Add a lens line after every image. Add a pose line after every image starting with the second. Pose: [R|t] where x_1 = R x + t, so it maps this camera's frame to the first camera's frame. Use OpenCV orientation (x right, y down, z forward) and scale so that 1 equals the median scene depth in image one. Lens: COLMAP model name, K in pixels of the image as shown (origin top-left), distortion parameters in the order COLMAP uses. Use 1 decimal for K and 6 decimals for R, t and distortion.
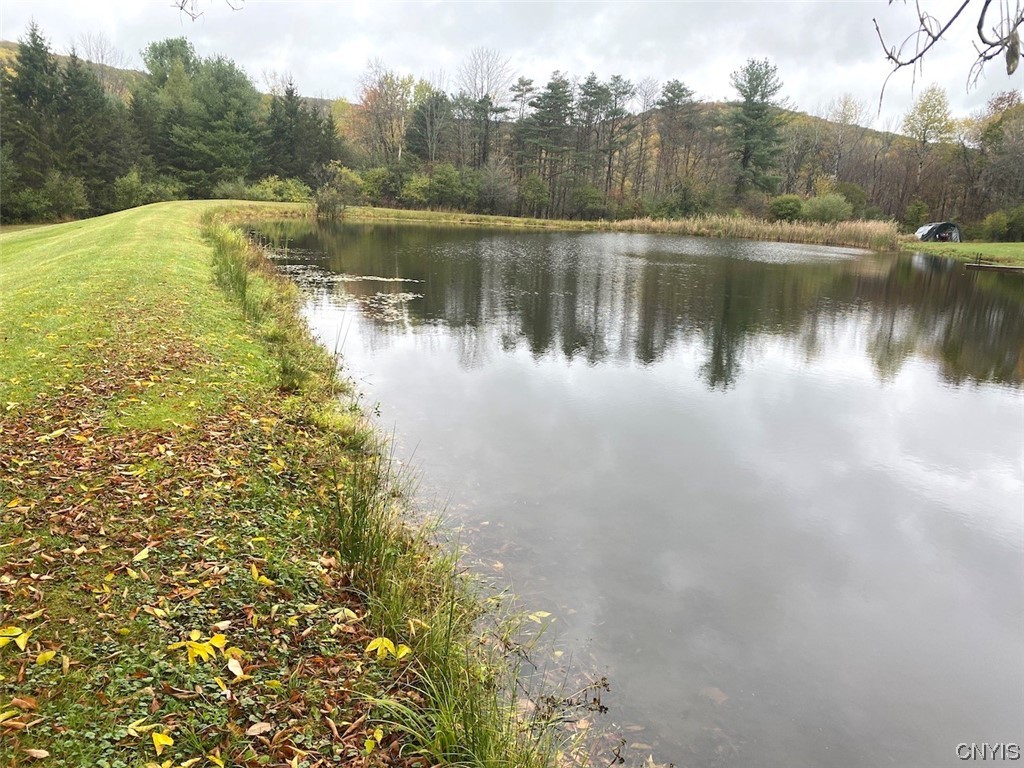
lens RADIAL K [[783.8, 0, 521.4], [0, 783.8, 381.1], [0, 0, 1]] dist [0.011053, -0.005093]
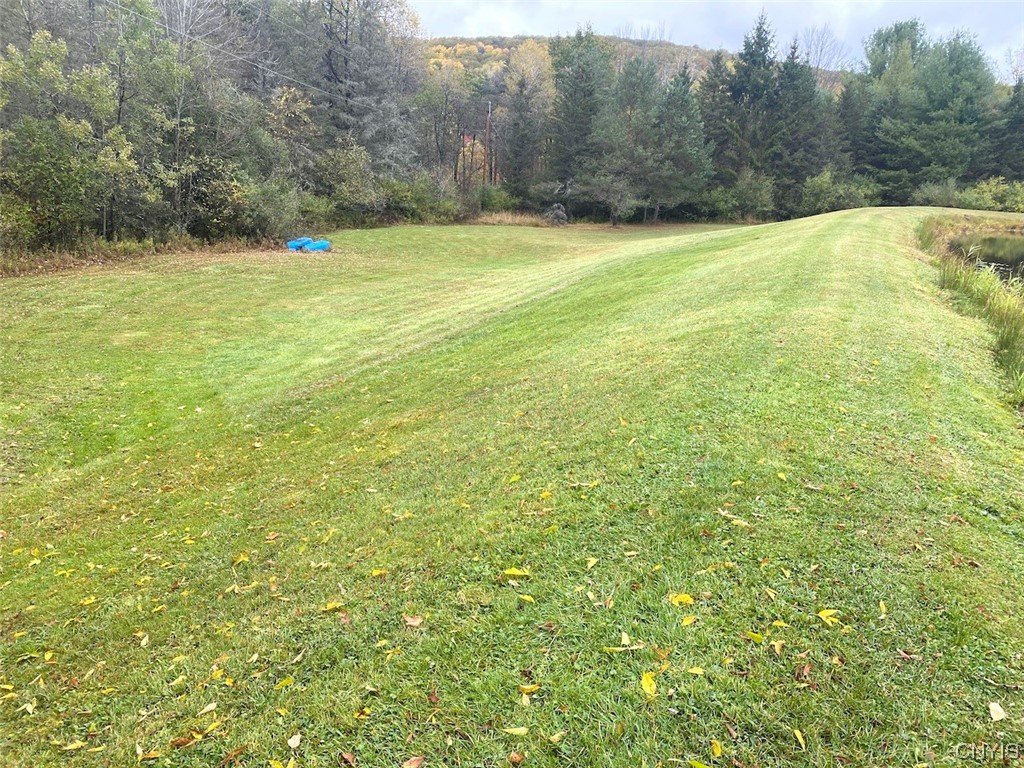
lens RADIAL K [[774.5, 0, 512.0], [0, 774.5, 384.0], [0, 0, 1]] dist [-0.002214, -0.000440]
pose [[0.688303, 0.199266, -0.697519, -0.062029], [-0.193911, 0.977084, 0.087782, -0.029694], [0.699026, 0.074836, 0.711169, 0.112190]]
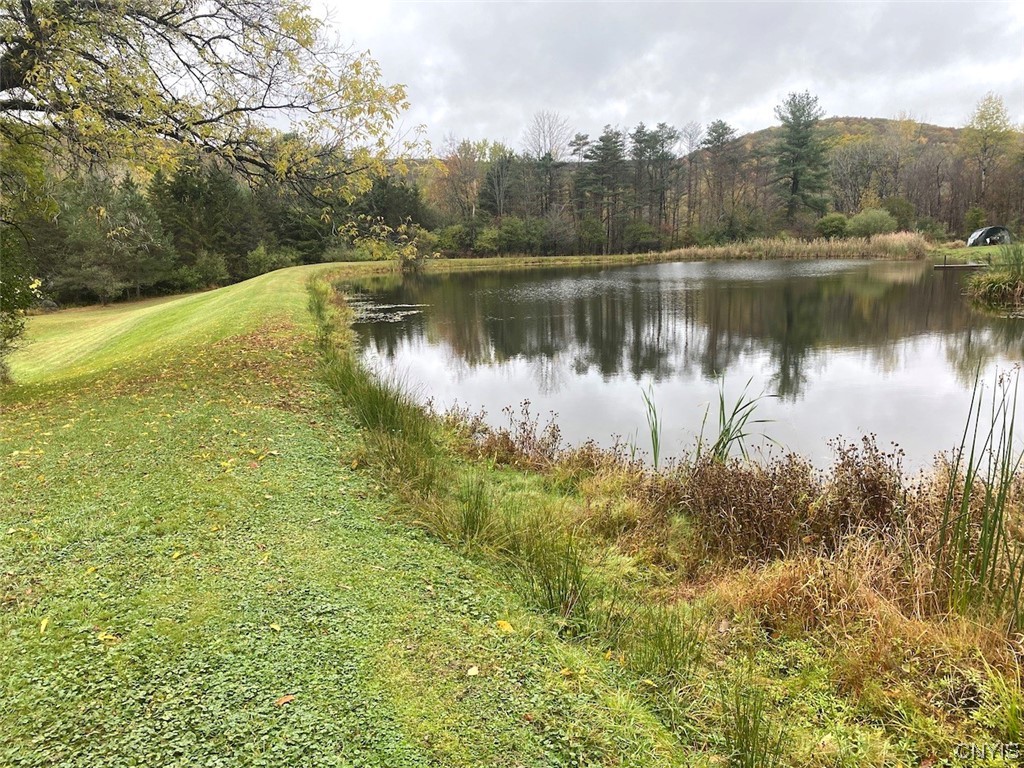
lens RADIAL K [[780.3, 0, 512.0], [0, 780.3, 384.0], [0, 0, 1]] dist [0.042400, -0.056138]
pose [[0.986870, -0.057981, -0.150752, 0.064229], [0.051001, 0.997458, -0.049766, 0.029742], [0.153254, 0.041425, 0.987318, -0.136109]]
